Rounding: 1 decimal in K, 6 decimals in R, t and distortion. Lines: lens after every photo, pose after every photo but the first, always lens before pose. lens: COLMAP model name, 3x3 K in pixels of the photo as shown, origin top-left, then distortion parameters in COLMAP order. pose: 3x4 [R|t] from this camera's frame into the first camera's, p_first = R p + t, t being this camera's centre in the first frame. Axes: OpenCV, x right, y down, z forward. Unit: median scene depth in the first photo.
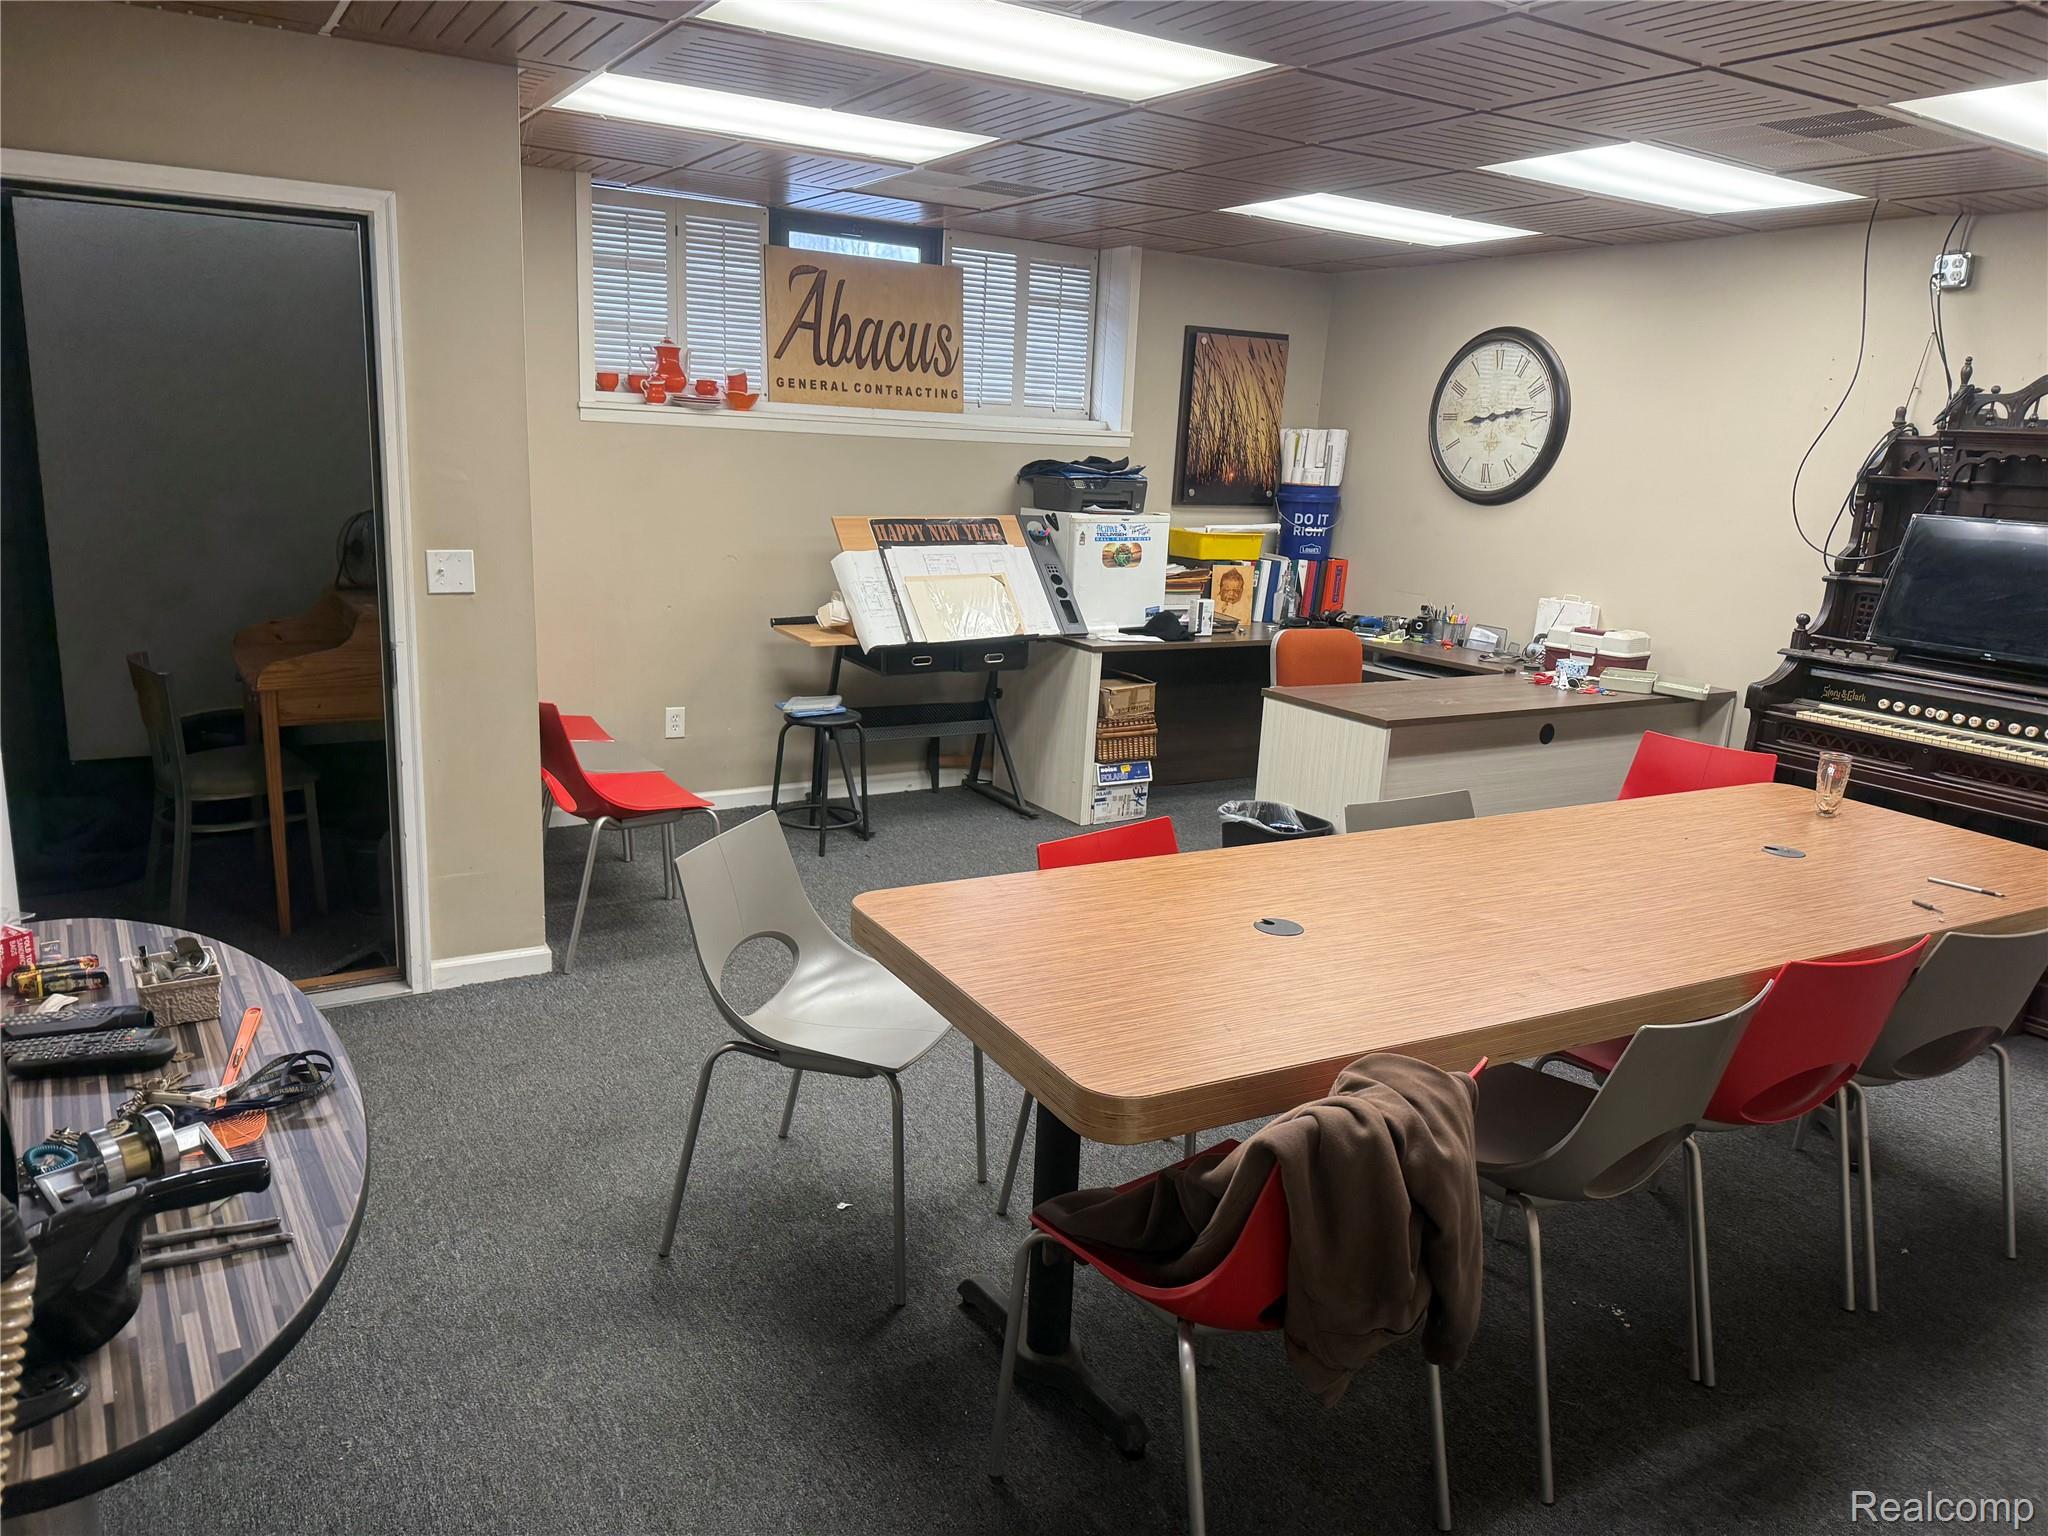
lens RADIAL K [[1532.3, 0, 1020.6], [0, 1532.3, 767.5], [0, 0, 1]] dist [0.001477, -0.004376]
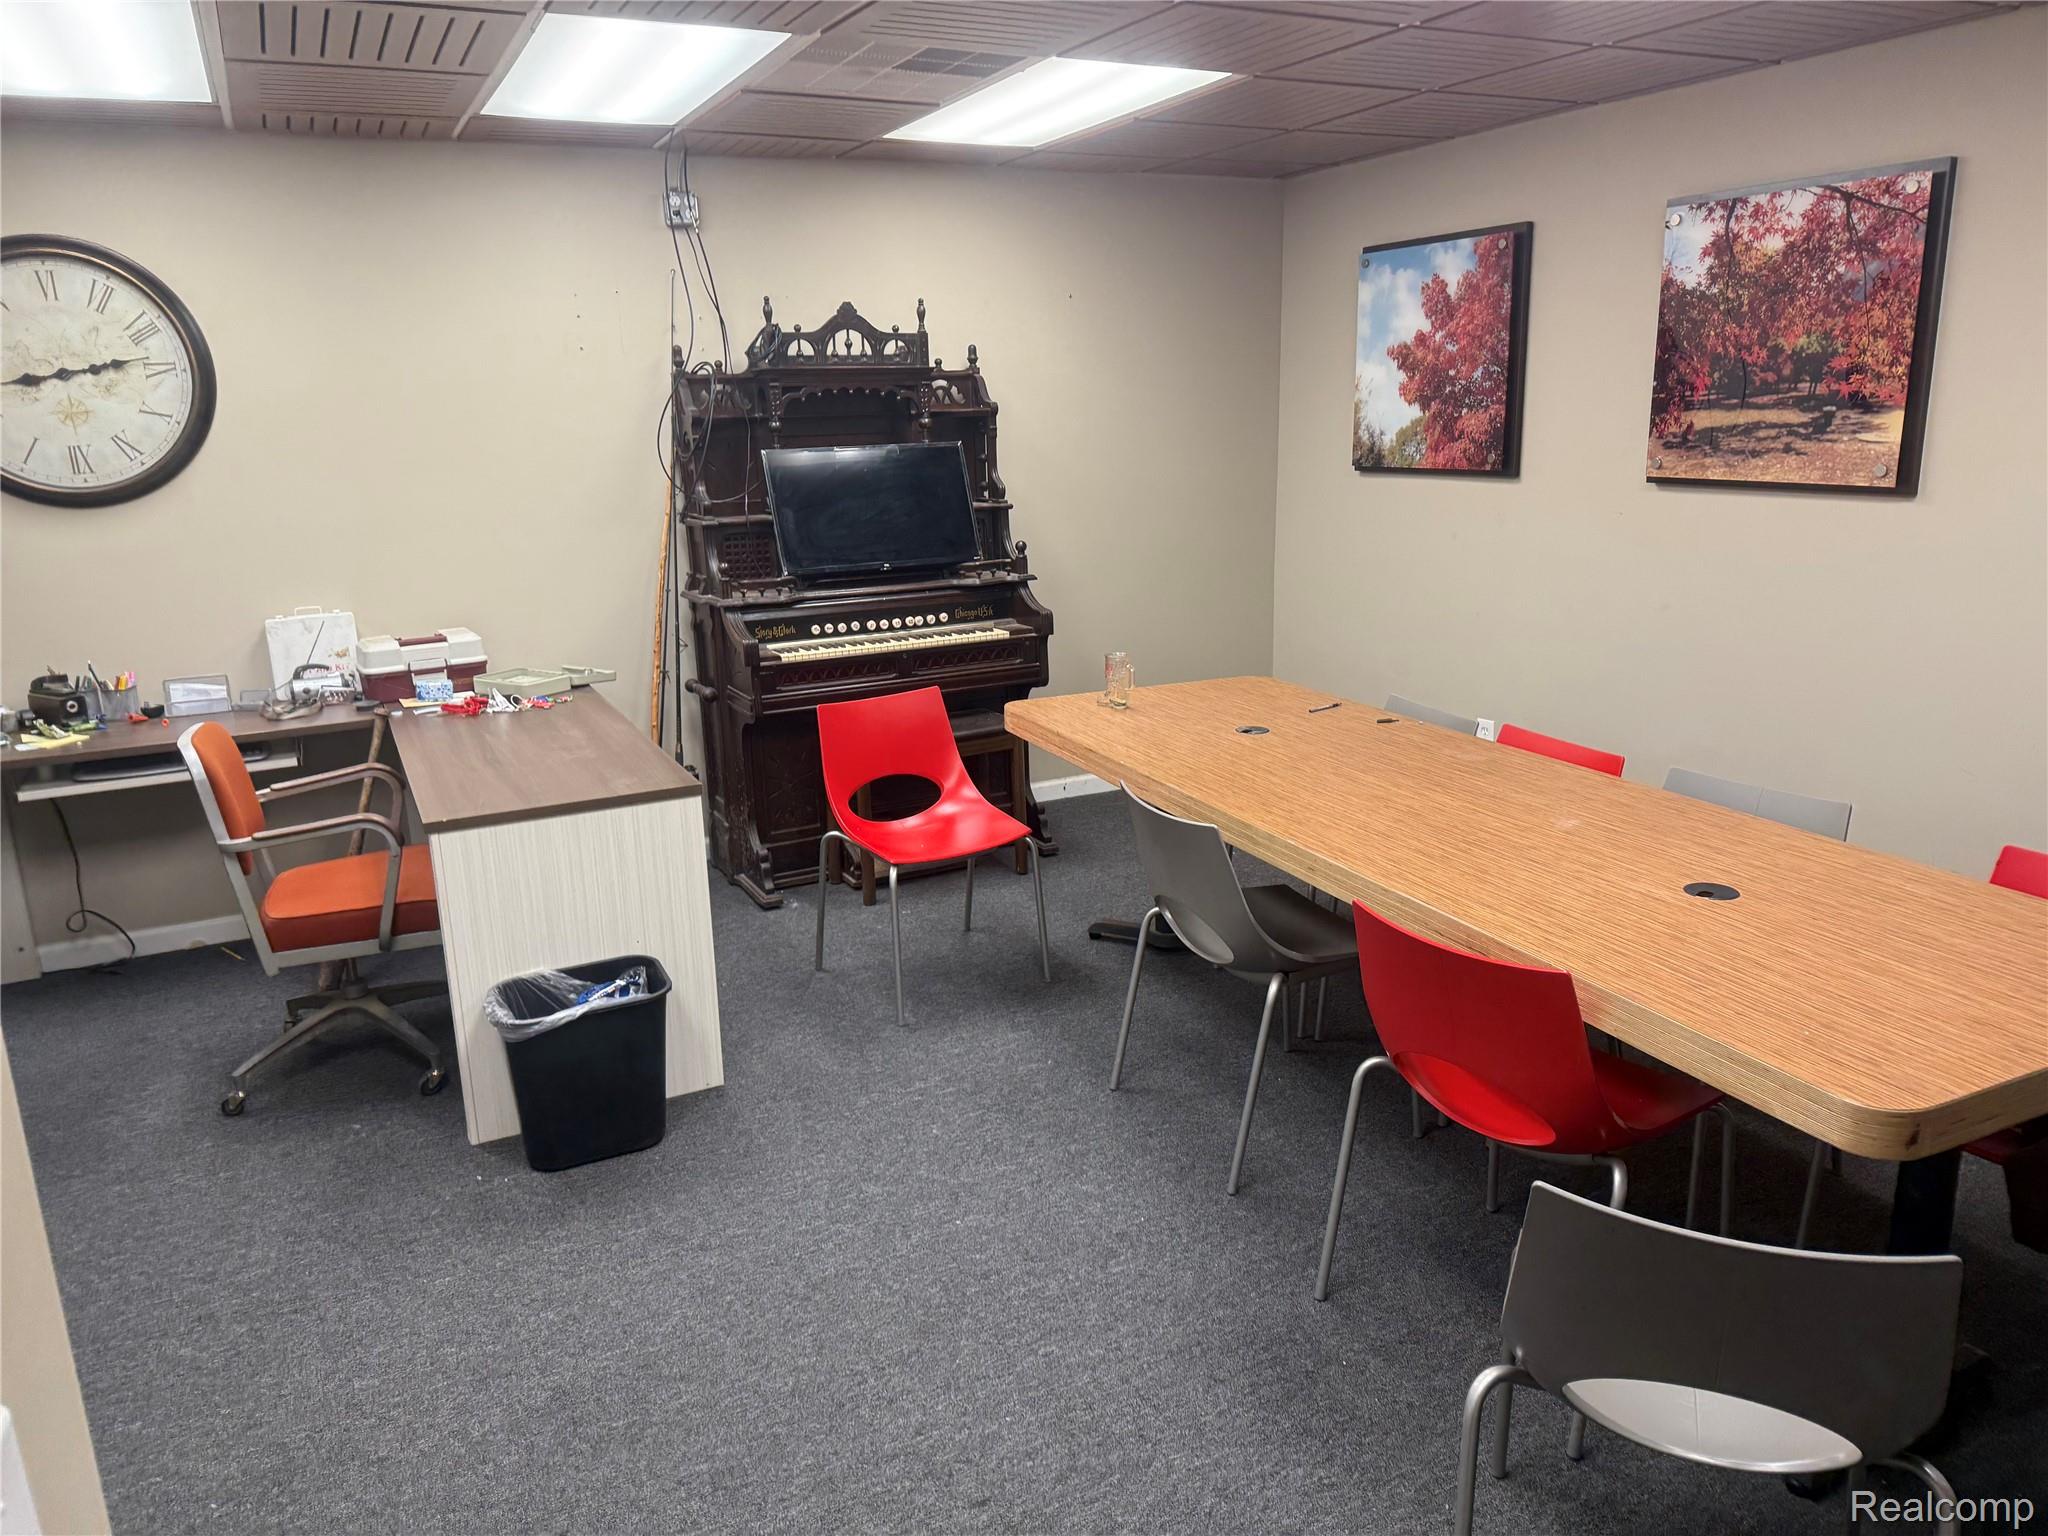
lens RADIAL K [[1439.9, 0, 1023.9], [0, 1439.9, 771.8], [0, 0, 1]] dist [0.039060, -0.009426]
pose [[0.083663, -0.295229, 0.951756, -0.409713], [0.249416, 0.930908, 0.266838, -0.181784], [-0.964776, 0.215059, 0.151517, 0.734190]]
